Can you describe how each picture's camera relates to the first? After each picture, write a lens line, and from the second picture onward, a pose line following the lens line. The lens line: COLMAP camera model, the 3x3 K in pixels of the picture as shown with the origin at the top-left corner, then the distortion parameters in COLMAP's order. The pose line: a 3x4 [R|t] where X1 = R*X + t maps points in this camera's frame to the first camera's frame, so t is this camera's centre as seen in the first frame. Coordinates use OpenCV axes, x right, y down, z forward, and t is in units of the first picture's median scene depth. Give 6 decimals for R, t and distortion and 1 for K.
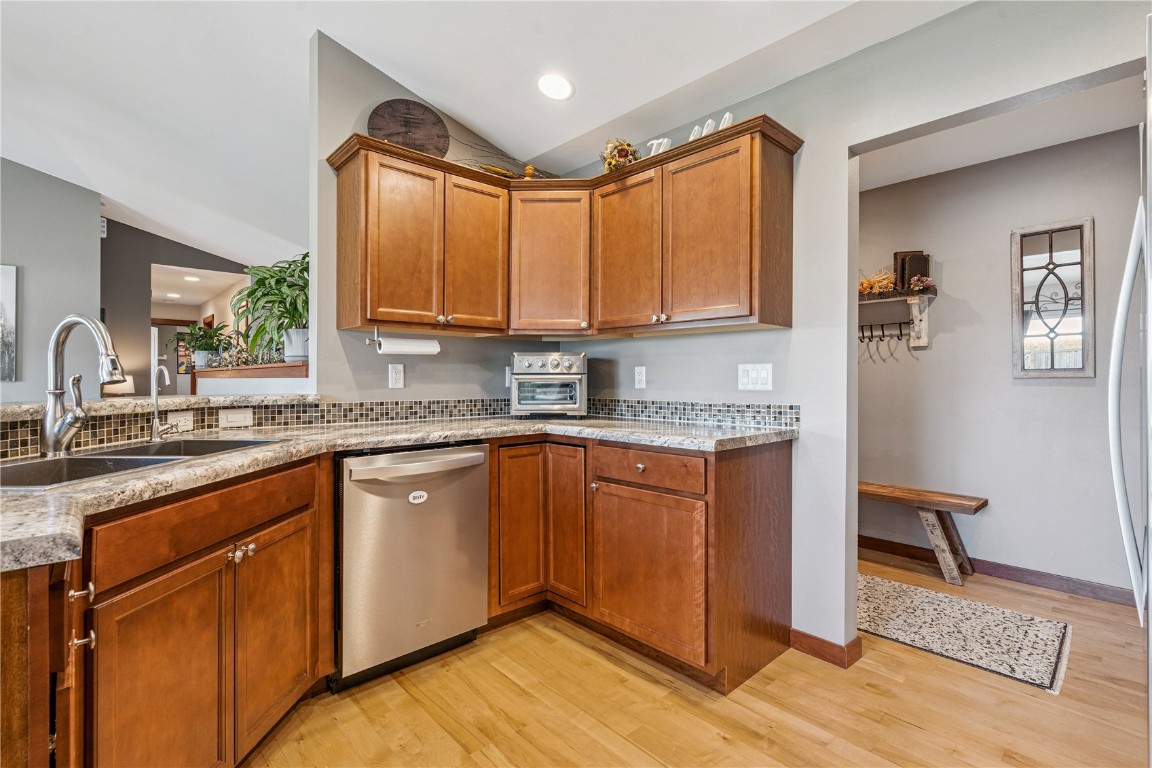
lens RADIAL K [[530.8, 0, 579.2], [0, 530.8, 381.6], [0, 0, 1]] dist [-0.000304, 0.000564]
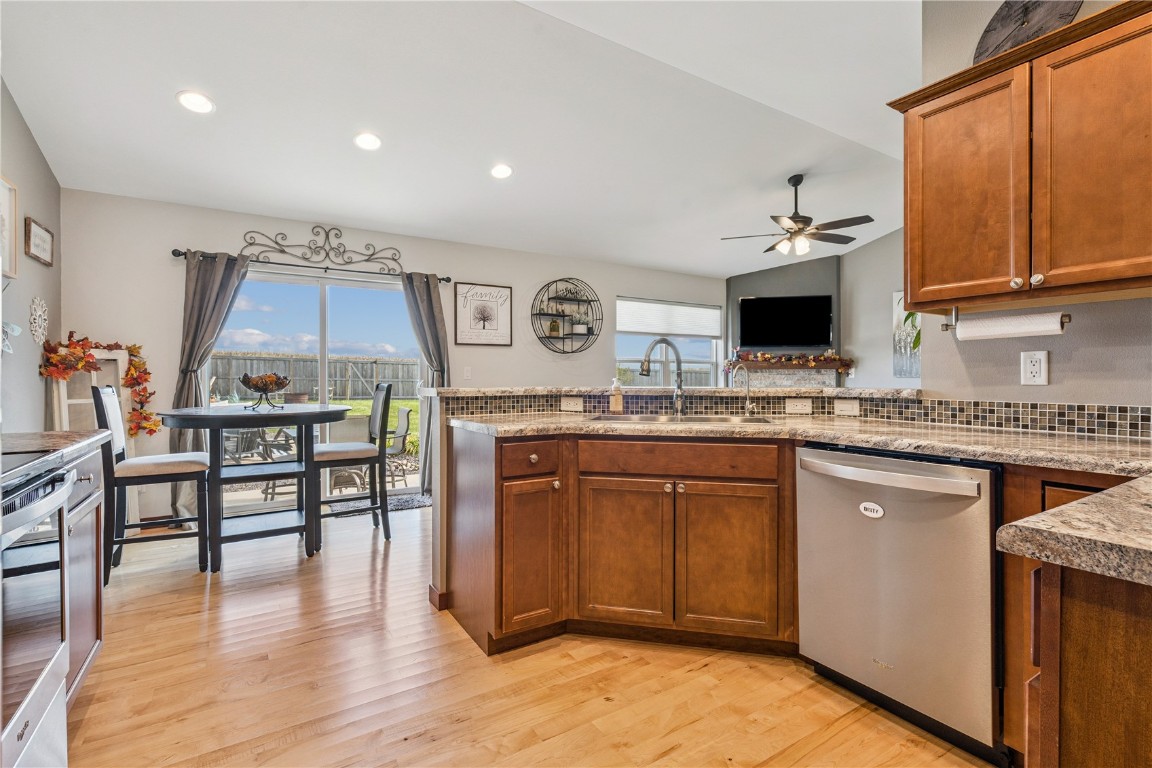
lens RADIAL K [[530.8, 0, 575.2], [0, 530.8, 381.6], [0, 0, 1]] dist [-0.000304, 0.000564]
pose [[-0.189572, 0.007283, -0.981840, 0.523994], [-0.004048, 0.999958, 0.008199, 0.005112], [0.981859, 0.005529, -0.189534, 0.582028]]
